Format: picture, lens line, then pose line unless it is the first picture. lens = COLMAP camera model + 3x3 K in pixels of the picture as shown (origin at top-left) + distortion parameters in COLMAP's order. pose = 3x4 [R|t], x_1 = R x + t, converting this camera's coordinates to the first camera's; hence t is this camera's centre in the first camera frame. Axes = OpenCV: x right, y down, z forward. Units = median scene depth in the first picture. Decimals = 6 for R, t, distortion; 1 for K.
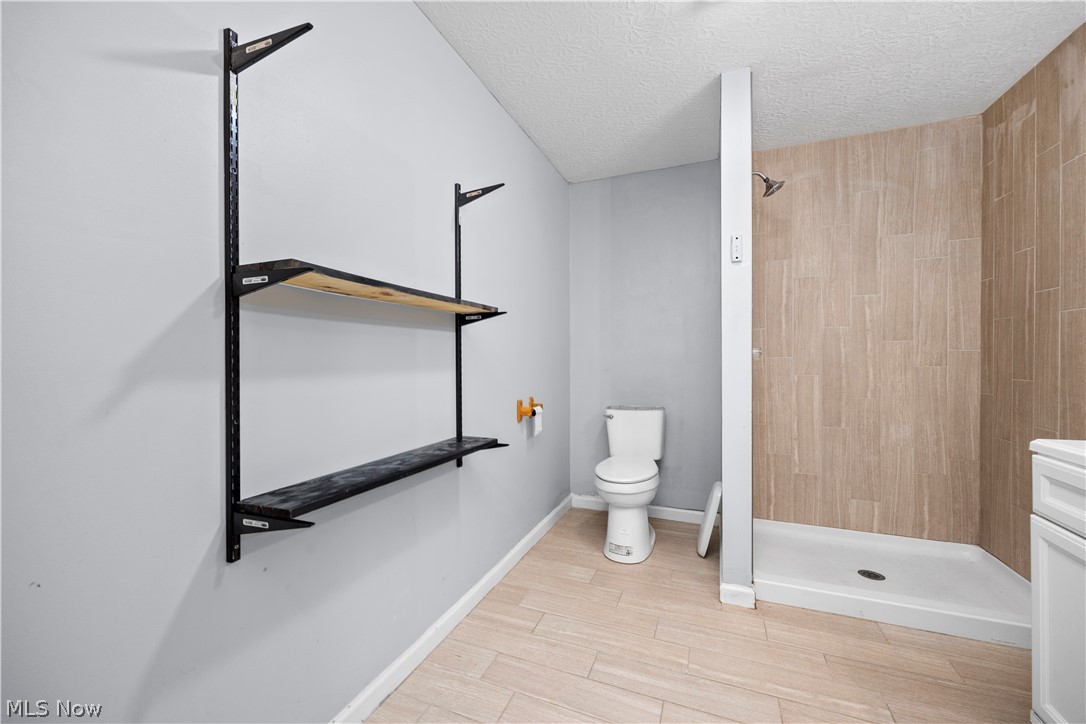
lens RADIAL K [[429.8, 0, 541.7], [0, 429.8, 358.6], [0, 0, 1]] dist [-0.000203, -0.000192]
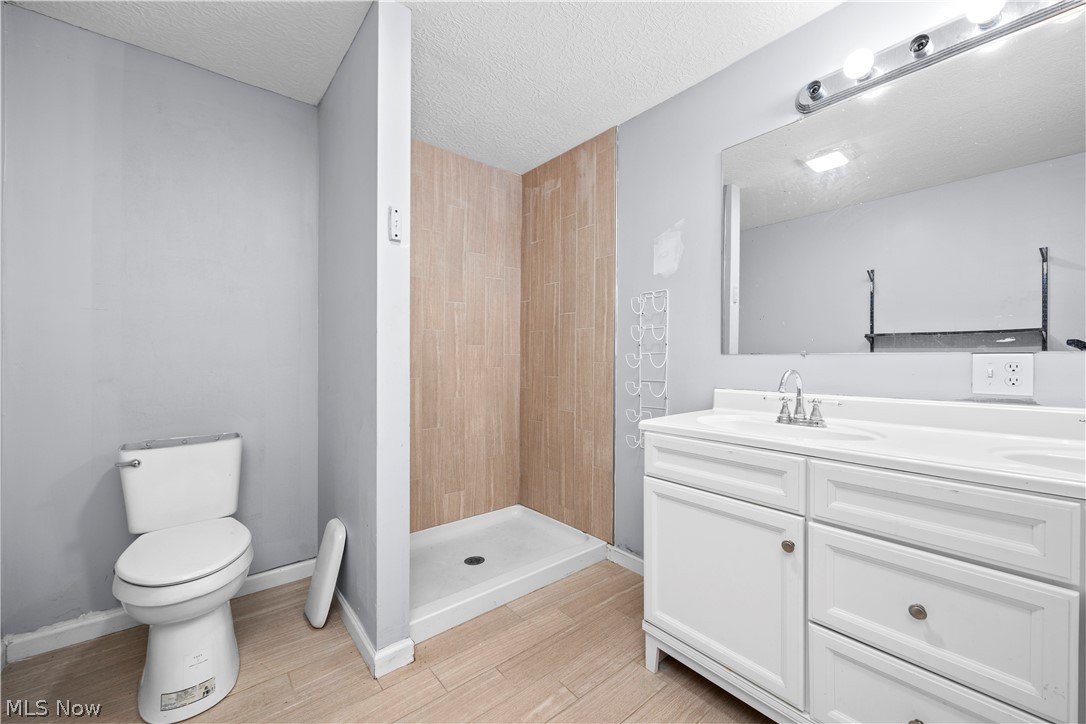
lens RADIAL K [[429.8, 0, 541.7], [0, 429.8, 358.6], [0, 0, 1]] dist [-0.000203, -0.000192]
pose [[0.468586, 0.004925, 0.883404, -0.109381], [-0.001773, 0.999988, -0.004634, -0.001350], [-0.883416, 0.000606, 0.468589, 0.330471]]
